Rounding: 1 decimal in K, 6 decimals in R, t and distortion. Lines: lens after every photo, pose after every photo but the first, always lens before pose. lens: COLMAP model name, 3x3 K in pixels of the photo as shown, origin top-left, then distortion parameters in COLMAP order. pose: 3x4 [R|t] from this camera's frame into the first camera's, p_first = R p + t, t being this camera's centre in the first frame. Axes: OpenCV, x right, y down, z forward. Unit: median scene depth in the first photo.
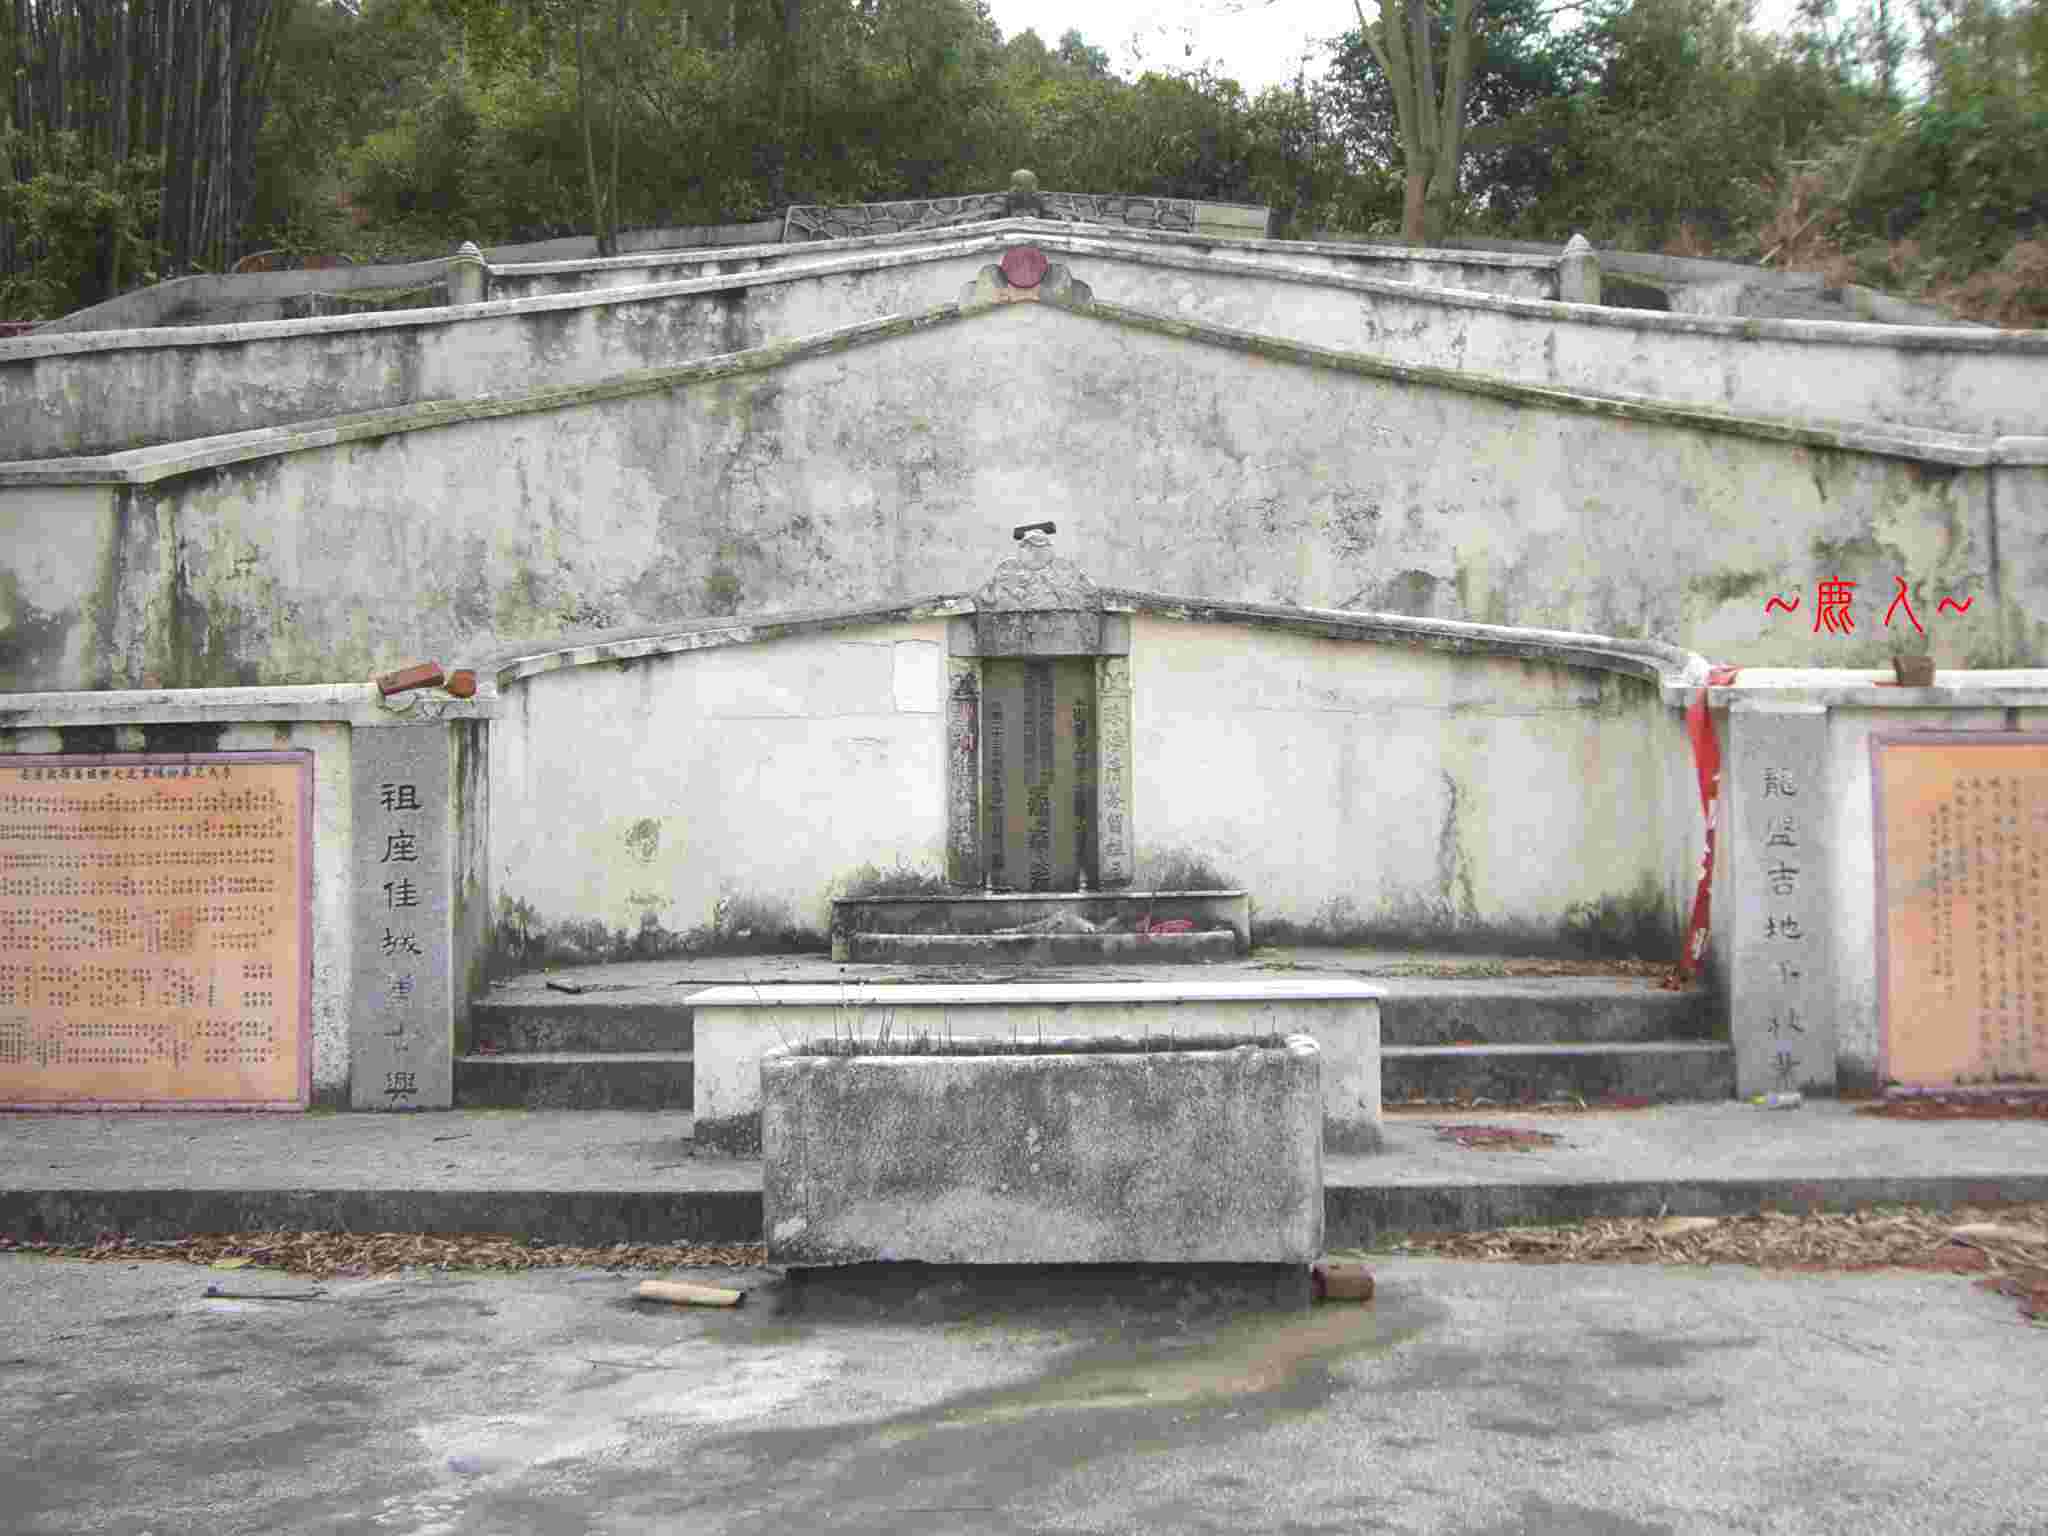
lens RADIAL K [[2269.7, 0, 1024.0], [0, 2269.7, 768.0], [0, 0, 1]] dist [-0.632417, 0.000481]
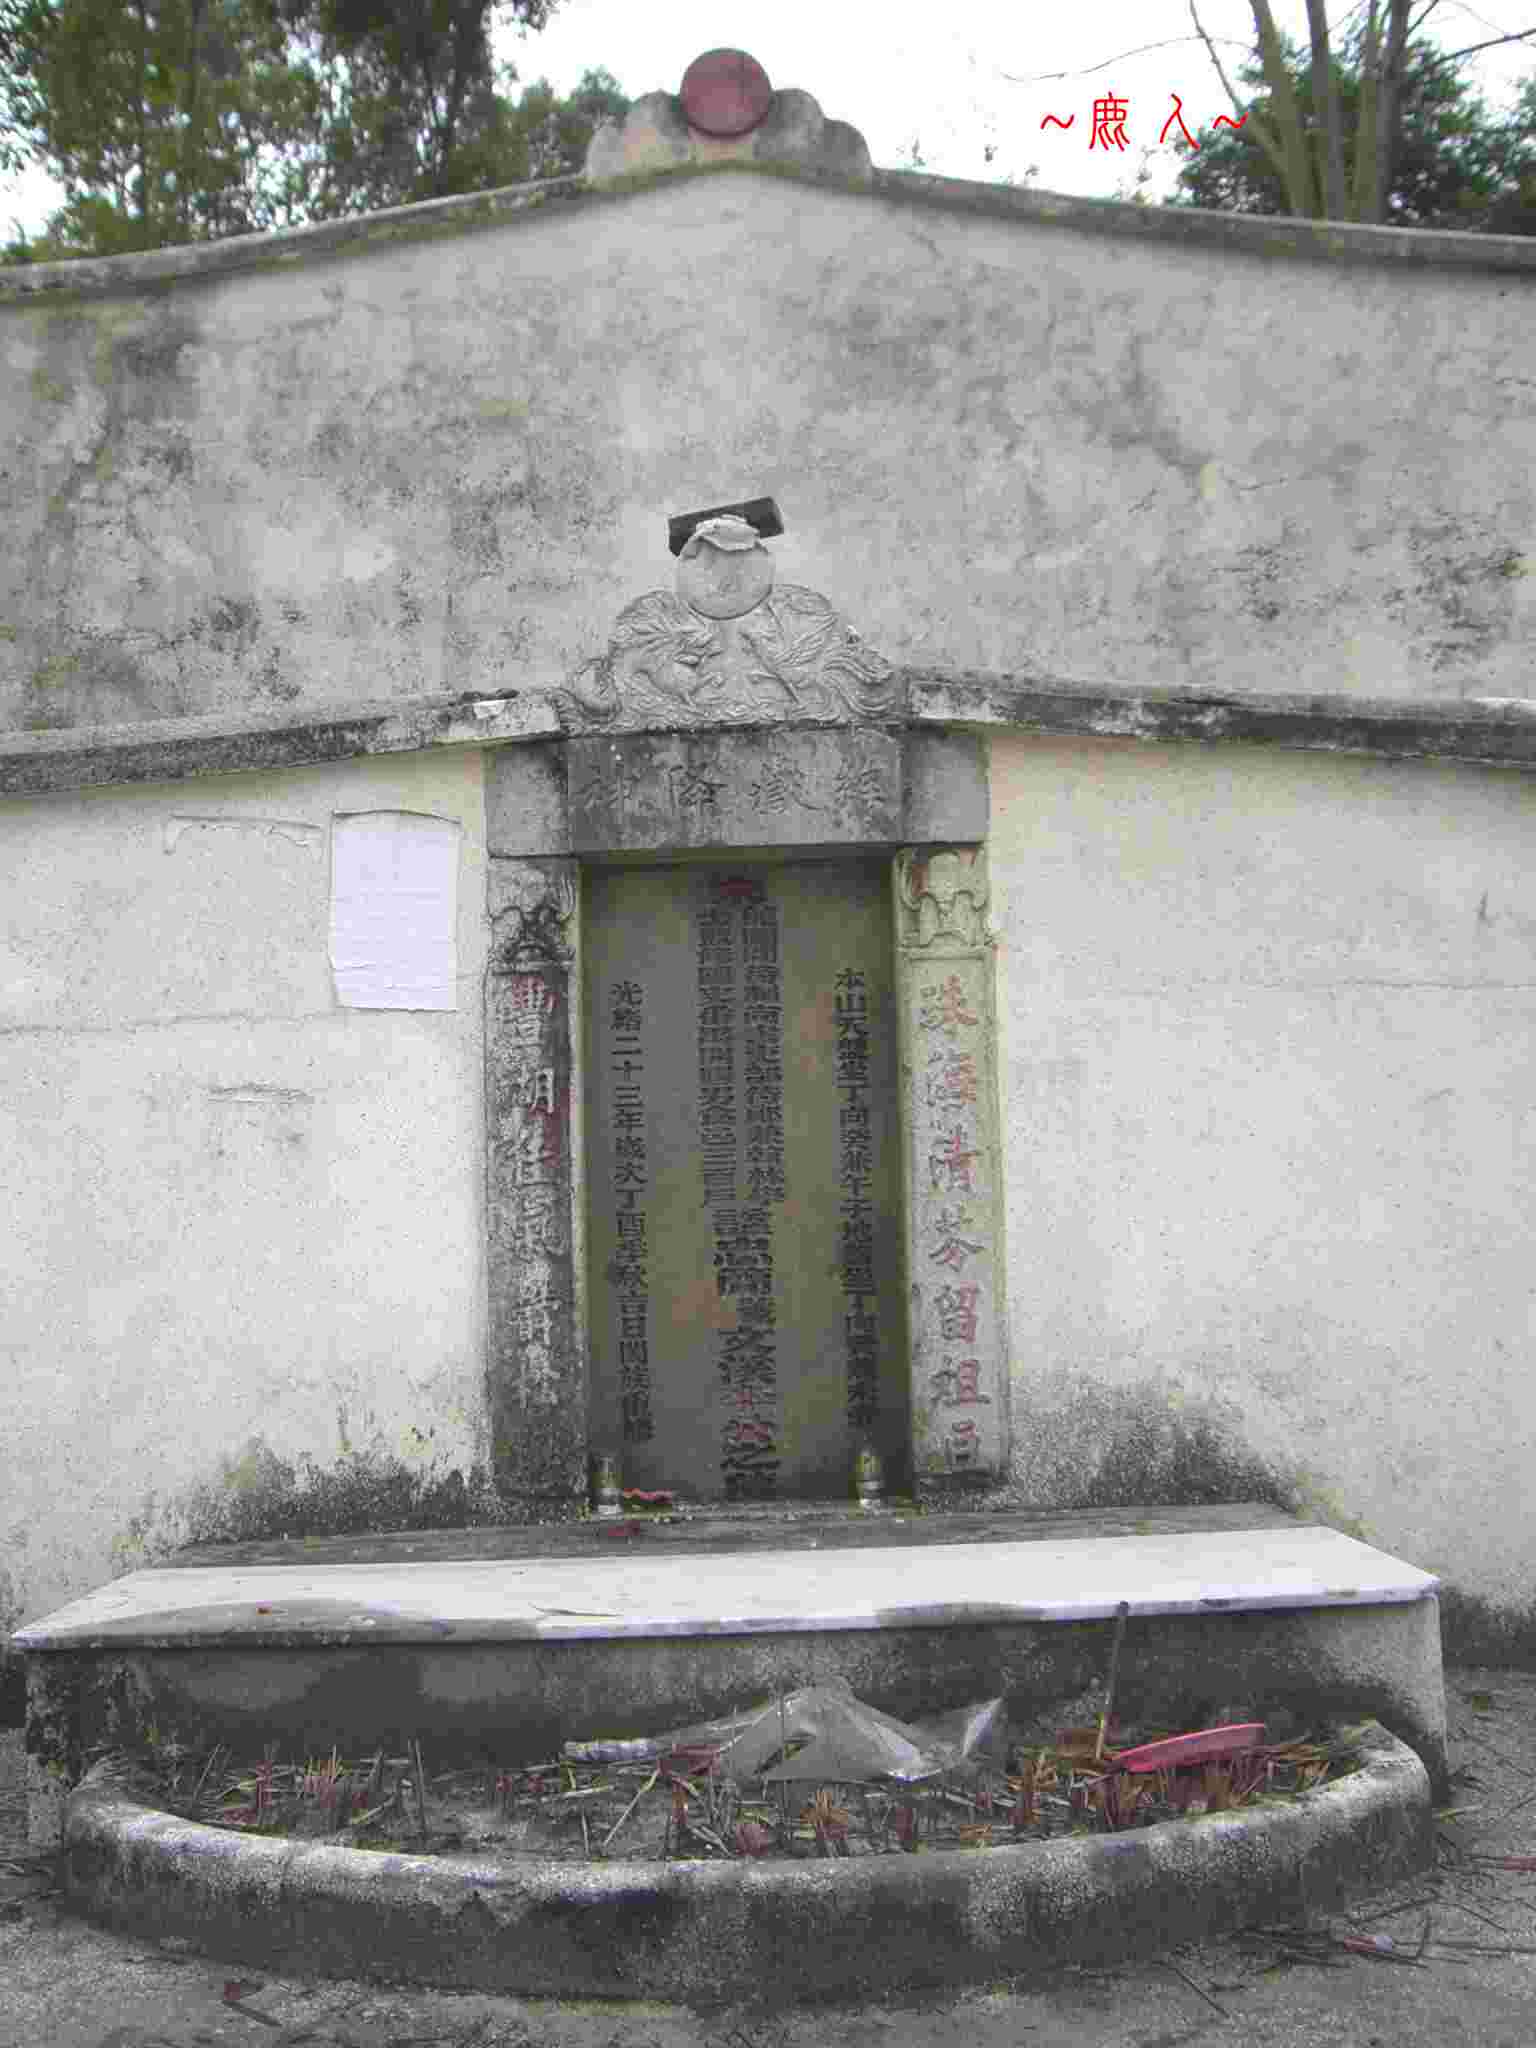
lens RADIAL K [[2276.5, 0, 768.0], [0, 2276.5, 1024.0], [0, 0, 1]] dist [0.173069, 0.000251]
pose [[0.999803, -0.016485, -0.011034, 0.015079], [0.016001, 0.998964, -0.042612, -0.006174], [0.011725, 0.042427, 0.999031, 0.633780]]
